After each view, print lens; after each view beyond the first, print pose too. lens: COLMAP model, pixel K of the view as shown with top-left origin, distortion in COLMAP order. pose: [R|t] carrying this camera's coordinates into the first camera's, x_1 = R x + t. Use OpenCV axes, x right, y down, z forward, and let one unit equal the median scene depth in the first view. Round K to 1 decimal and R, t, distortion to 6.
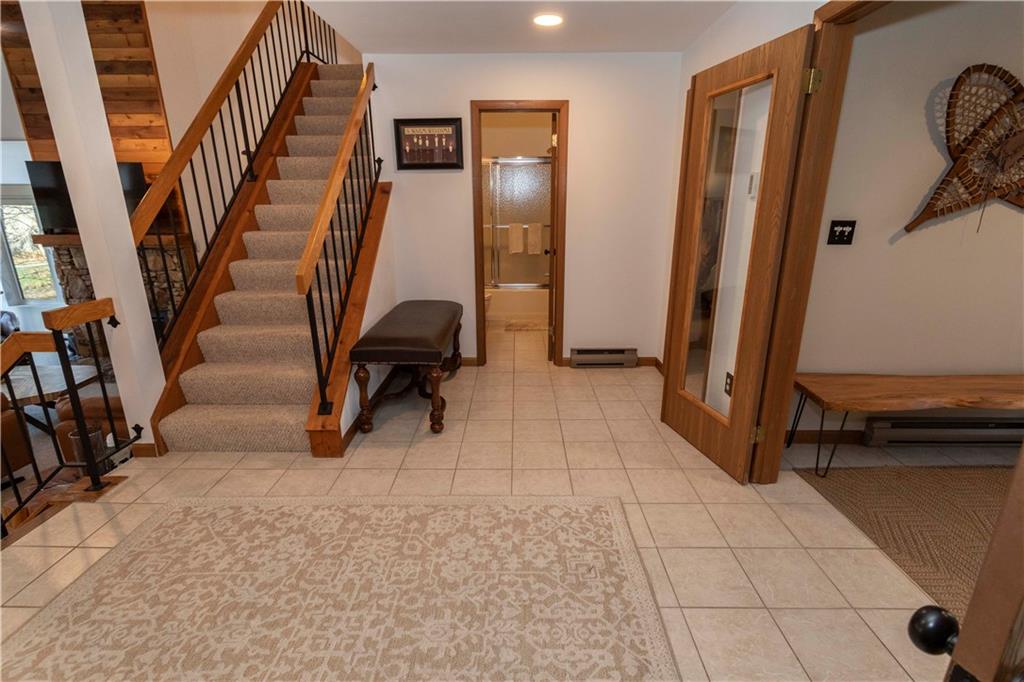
lens RADIAL K [[480.6, 0, 514.1], [0, 480.6, 341.7], [0, 0, 1]] dist [0.002811, 0.001222]
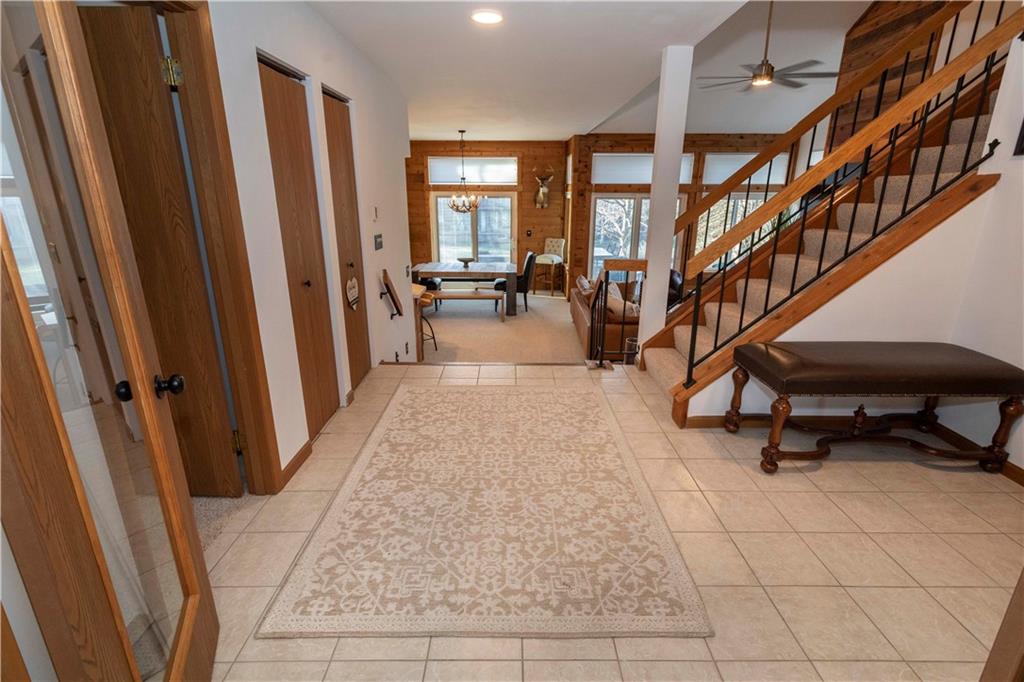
lens RADIAL K [[480.6, 0, 514.1], [0, 480.6, 341.7], [0, 0, 1]] dist [0.002811, 0.001222]
pose [[0.011100, 0.298811, -0.954248, 0.610316], [-0.289223, 0.914475, 0.282992, -0.141921], [0.957197, 0.272850, 0.096573, 0.439831]]
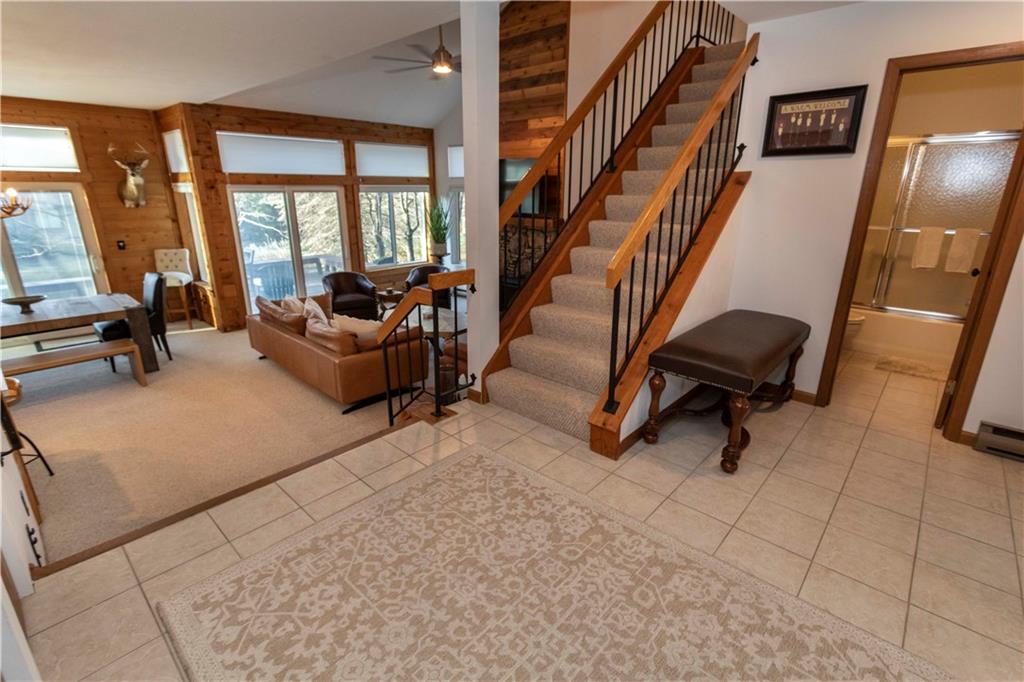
lens RADIAL K [[480.2, 0, 512.0], [0, 480.2, 341.0], [0, 0, 1]] dist [-0.003081, 0.000405]
pose [[0.745960, 0.209419, -0.632209, 0.042153], [-0.198257, 0.976065, 0.089392, -0.035589], [0.635797, 0.058658, 0.769624, 0.108964]]
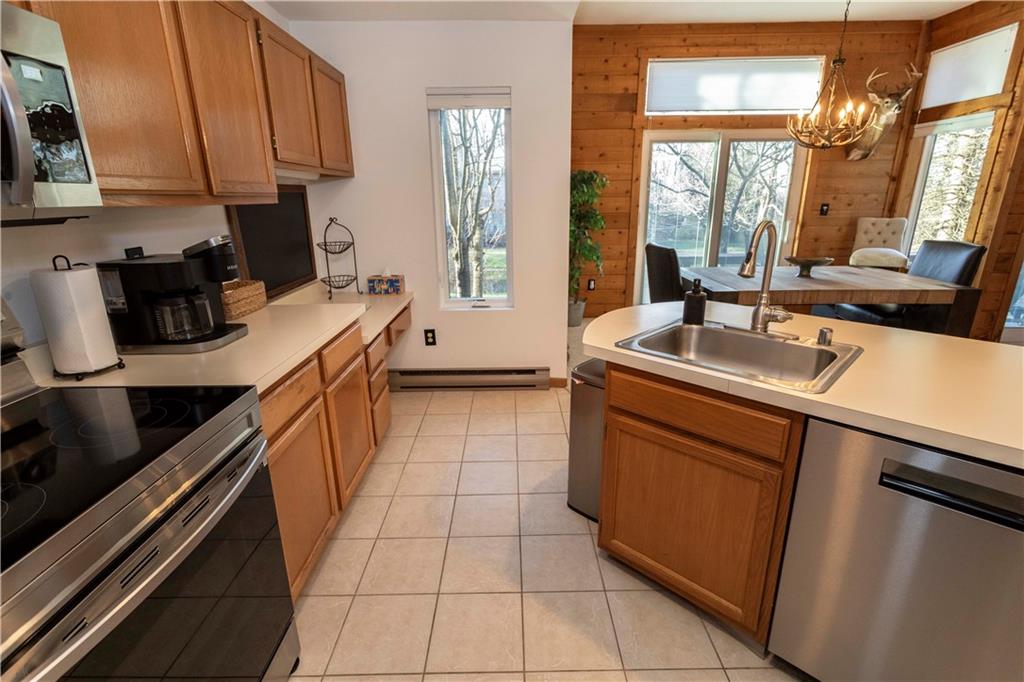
lens RADIAL K [[480.6, 0, 514.1], [0, 480.6, 341.7], [0, 0, 1]] dist [0.002811, 0.001222]
pose [[0.017591, 0.289348, -0.957062, -1.062528], [-0.274347, 0.921868, 0.273666, 0.379361], [0.961470, 0.257753, 0.095598, -0.511512]]
